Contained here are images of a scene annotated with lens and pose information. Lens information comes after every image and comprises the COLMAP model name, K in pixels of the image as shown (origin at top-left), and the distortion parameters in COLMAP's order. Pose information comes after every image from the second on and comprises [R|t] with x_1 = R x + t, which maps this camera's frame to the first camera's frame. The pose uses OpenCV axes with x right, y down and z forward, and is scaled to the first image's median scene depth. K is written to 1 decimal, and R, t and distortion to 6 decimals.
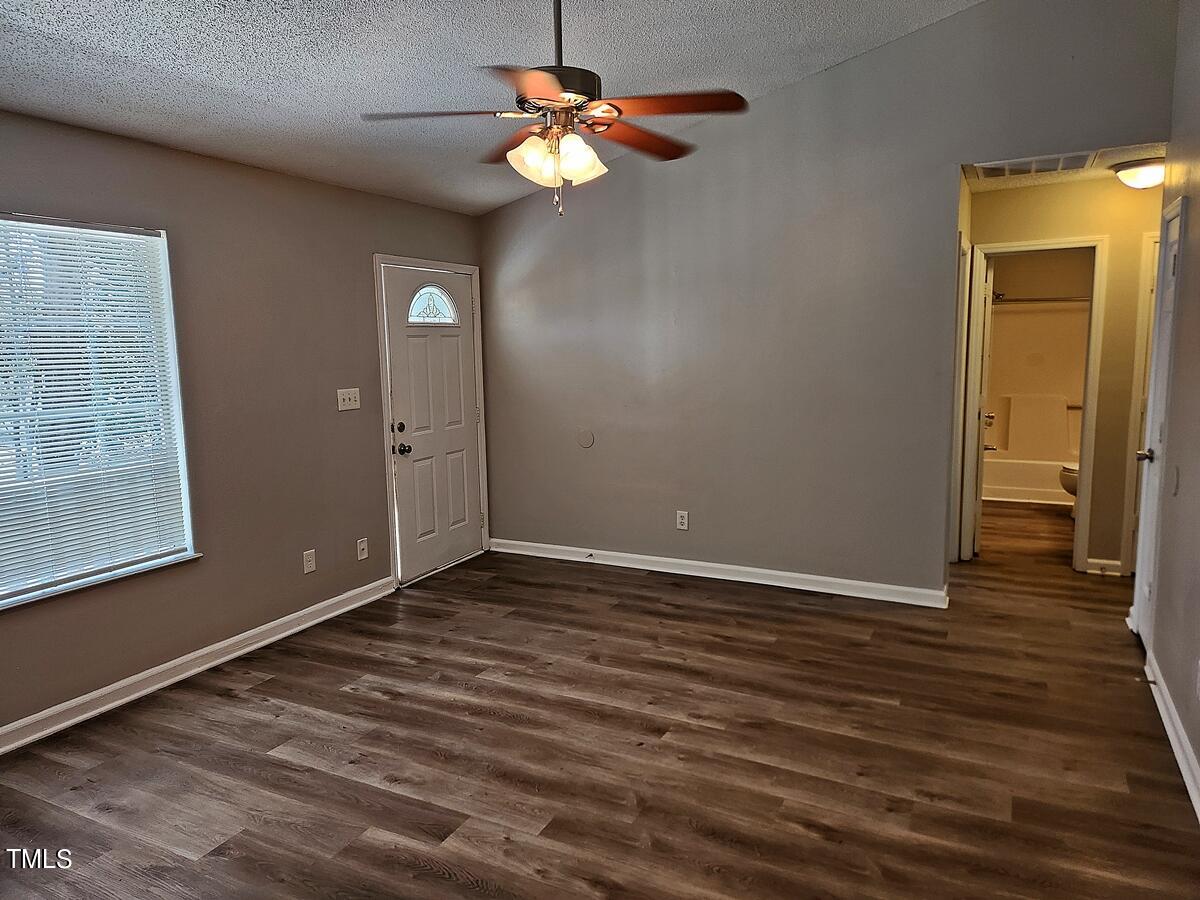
lens RADIAL K [[804.7, 0, 598.0], [0, 804.7, 446.2], [0, 0, 1]] dist [0.049735, -0.035392]
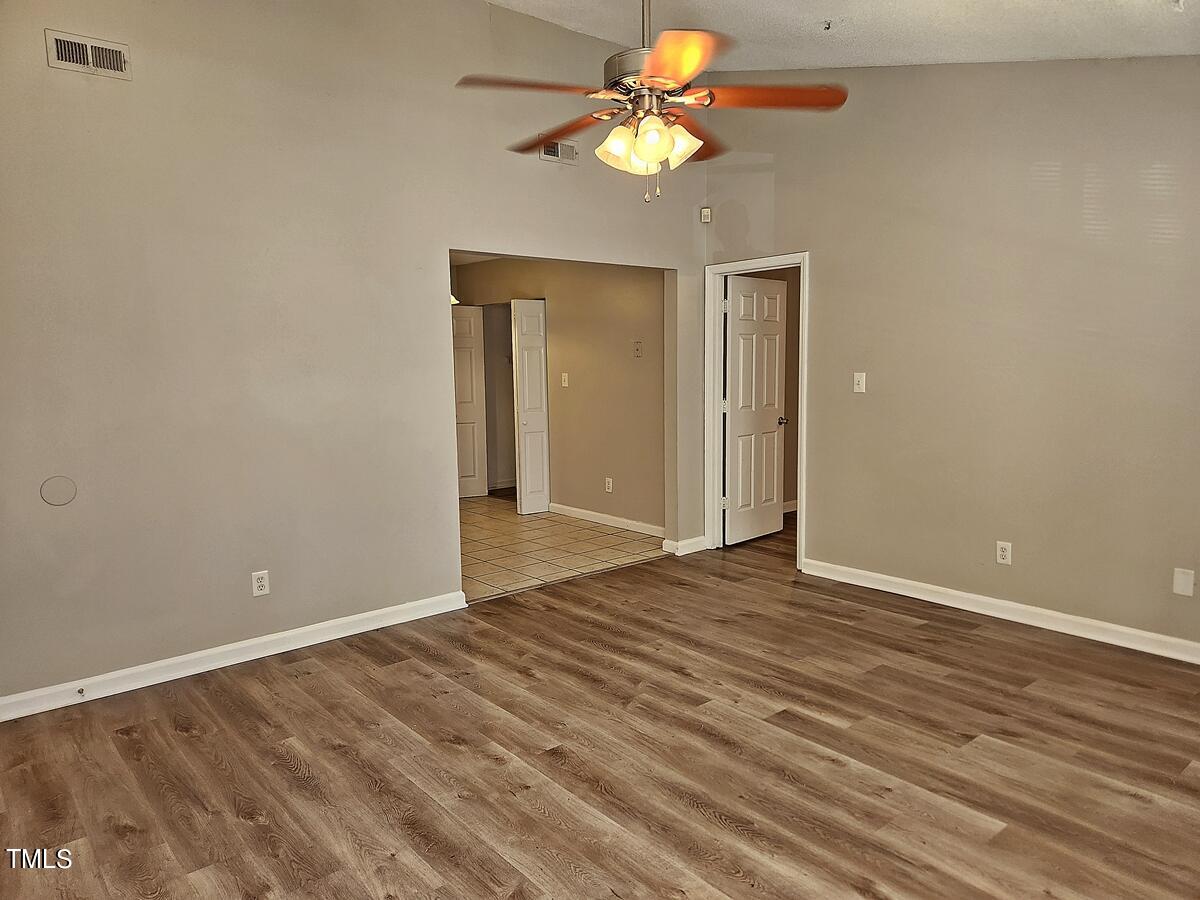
lens RADIAL K [[804.7, 0, 597.3], [0, 804.7, 455.1], [0, 0, 1]] dist [0.049735, -0.035392]
pose [[-0.919321, -0.017093, 0.393136, -0.355279], [0.081751, 0.968963, 0.233298, -0.209827], [-0.384922, 0.246615, -0.889391, 1.843309]]
